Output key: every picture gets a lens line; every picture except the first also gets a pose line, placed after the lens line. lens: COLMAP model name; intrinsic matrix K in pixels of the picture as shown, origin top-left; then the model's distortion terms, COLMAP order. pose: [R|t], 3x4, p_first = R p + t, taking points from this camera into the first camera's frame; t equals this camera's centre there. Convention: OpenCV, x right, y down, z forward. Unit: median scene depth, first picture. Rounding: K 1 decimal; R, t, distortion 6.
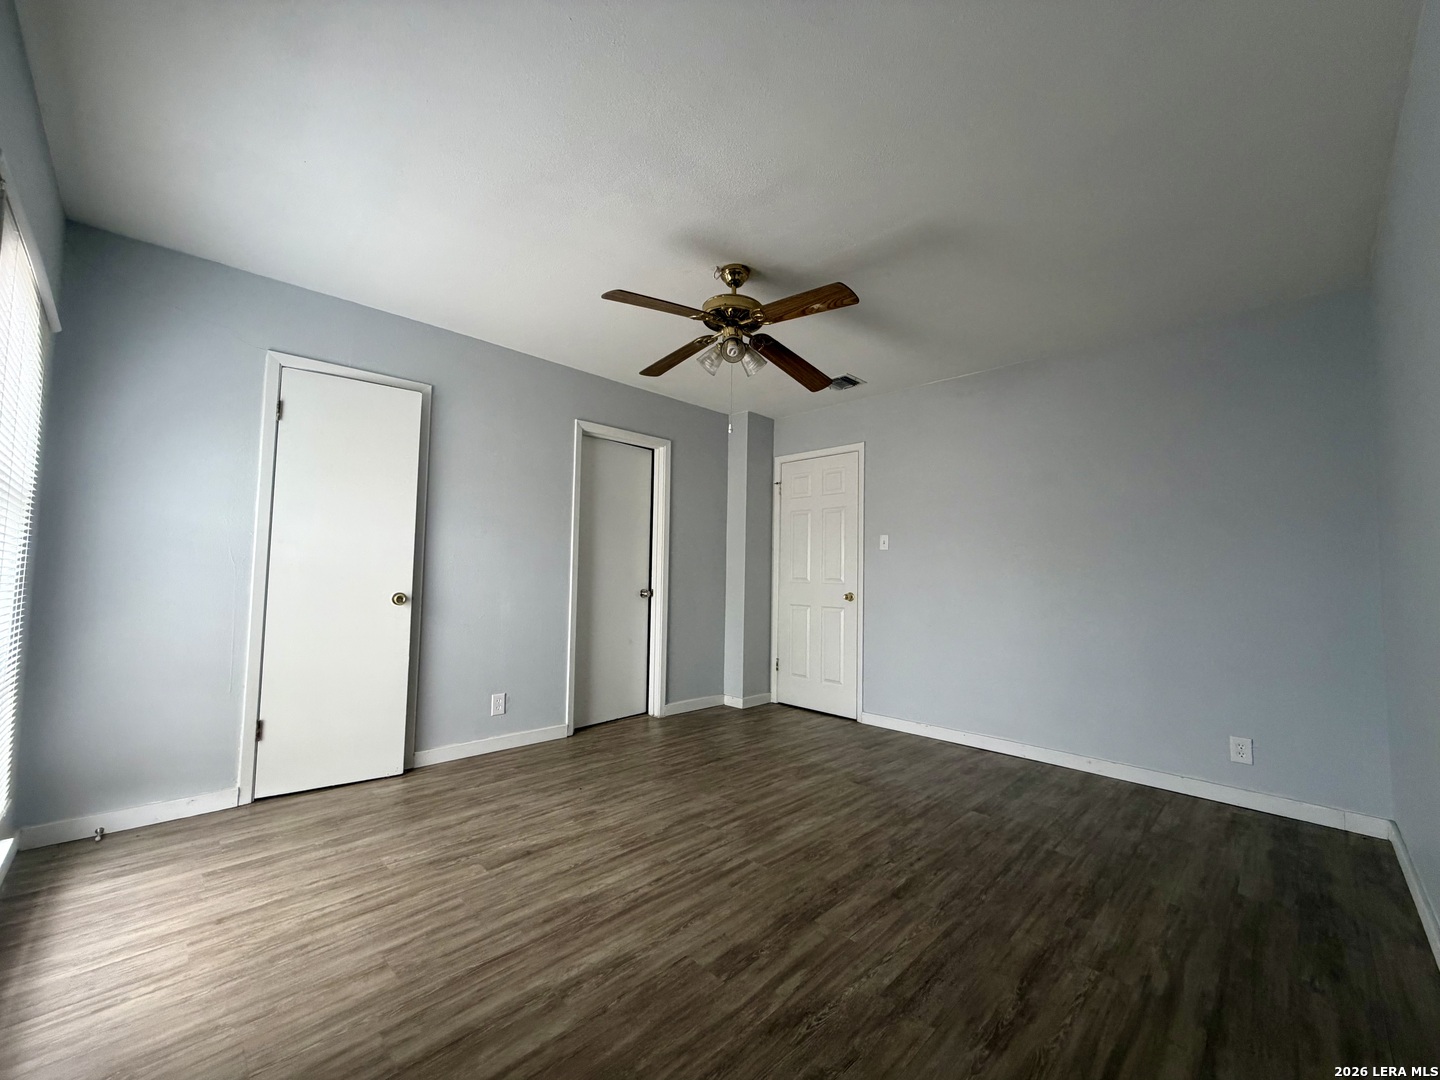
lens RADIAL K [[570.8, 0, 714.2], [0, 570.8, 541.9], [0, 0, 1]] dist [0.001667, 0.000048]
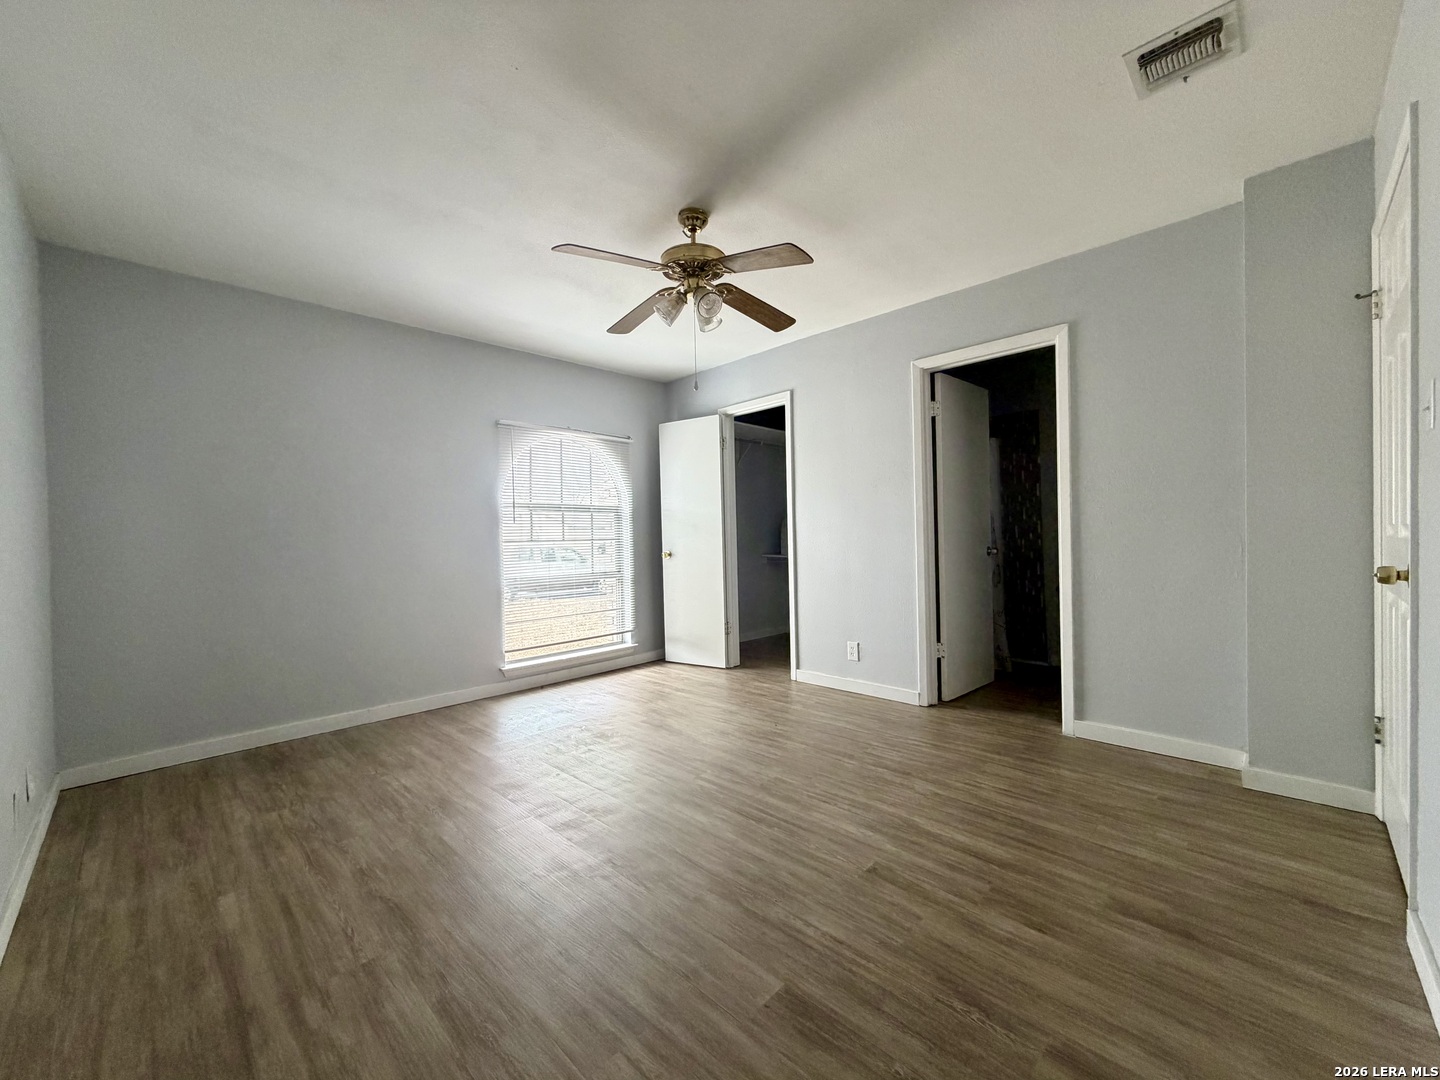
lens RADIAL K [[570.8, 0, 714.2], [0, 570.8, 541.9], [0, 0, 1]] dist [0.001667, 0.000048]
pose [[0.014174, -0.006924, -0.999876, 0.937883], [0.083460, 0.996495, -0.005718, 0.071481], [0.996410, -0.083369, 0.014702, 0.936305]]
